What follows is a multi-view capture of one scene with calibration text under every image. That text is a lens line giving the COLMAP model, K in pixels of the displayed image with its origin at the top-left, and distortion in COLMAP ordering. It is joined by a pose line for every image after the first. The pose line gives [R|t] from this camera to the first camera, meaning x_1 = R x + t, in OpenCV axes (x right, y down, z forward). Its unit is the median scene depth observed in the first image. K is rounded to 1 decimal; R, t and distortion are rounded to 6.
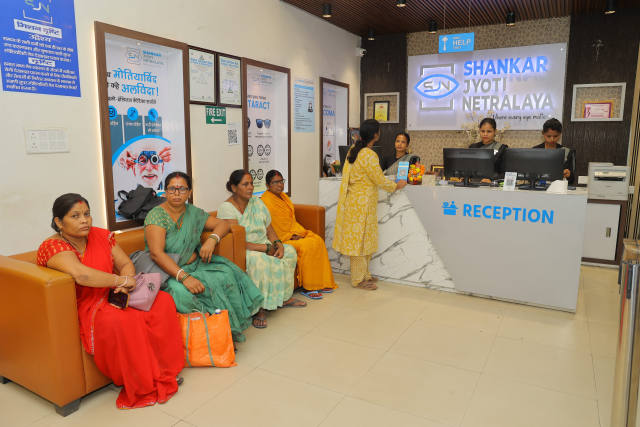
lens RADIAL K [[447.6, 0, 320.4], [0, 447.6, 205.1], [0, 0, 1]] dist [-0.005115, -0.001043]
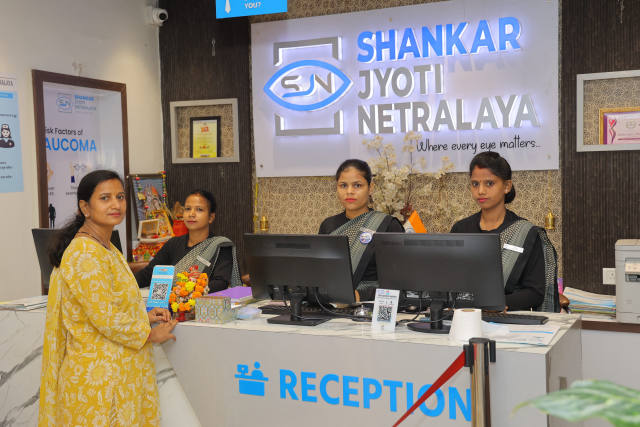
lens RADIAL K [[774.3, 0, 320.0], [0, 774.3, 213.5], [0, 0, 1]] dist [0.133588, -0.000985]
pose [[0.997780, -0.032078, 0.058359, 0.232252], [0.036918, 0.995796, -0.083832, -0.061251], [-0.055424, 0.085800, 0.994770, 0.192427]]
